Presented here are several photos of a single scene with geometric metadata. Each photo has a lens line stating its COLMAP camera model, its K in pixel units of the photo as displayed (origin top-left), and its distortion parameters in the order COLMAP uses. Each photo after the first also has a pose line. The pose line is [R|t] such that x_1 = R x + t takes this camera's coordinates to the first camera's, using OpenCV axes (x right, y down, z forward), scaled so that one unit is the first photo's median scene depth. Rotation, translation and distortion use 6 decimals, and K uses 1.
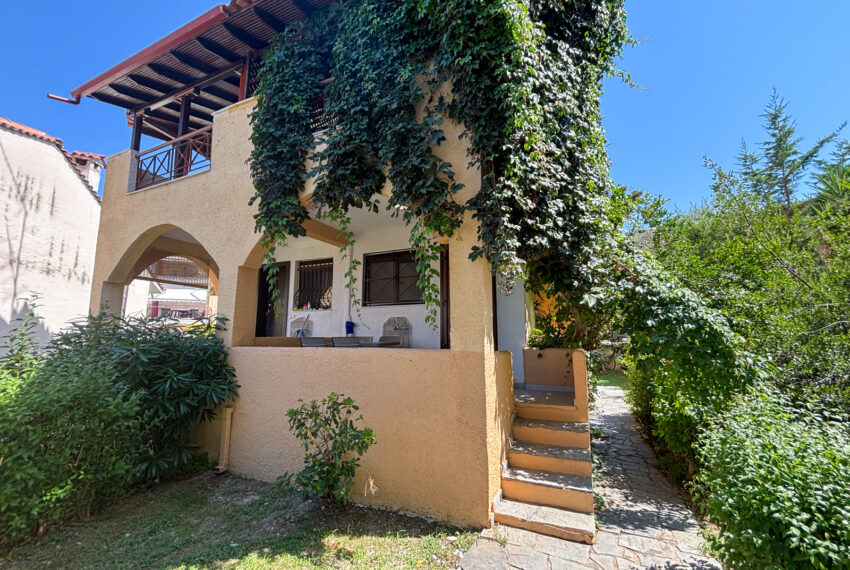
lens RADIAL K [[343.5, 0, 425.0], [0, 343.5, 285.0], [0, 0, 1]] dist [0.000275, 0.000142]
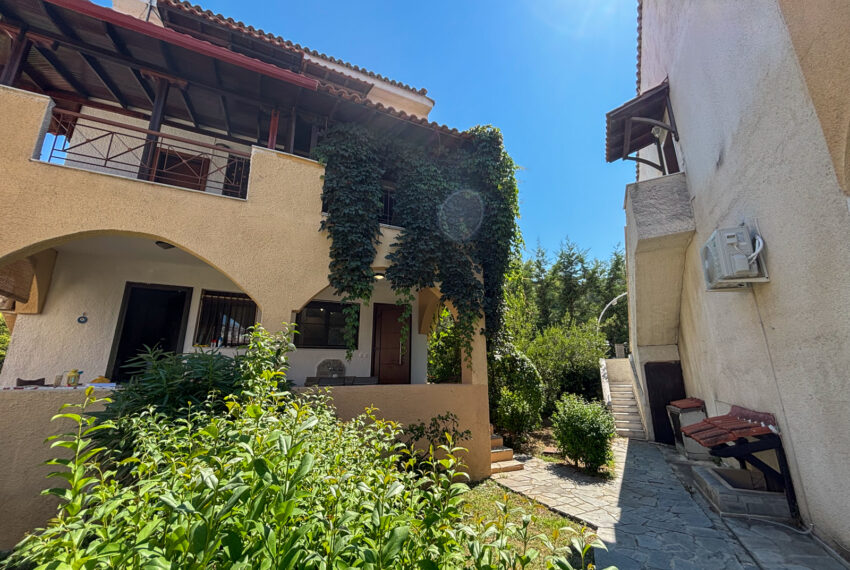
lens RADIAL K [[343.5, 0, 425.0], [0, 343.5, 285.0], [0, 0, 1]] dist [0.000275, 0.000142]
pose [[0.640874, 0.191810, 0.743297, -1.493464], [-0.107689, 0.981169, -0.160344, -0.005944], [-0.760055, 0.022715, 0.649461, -0.008274]]
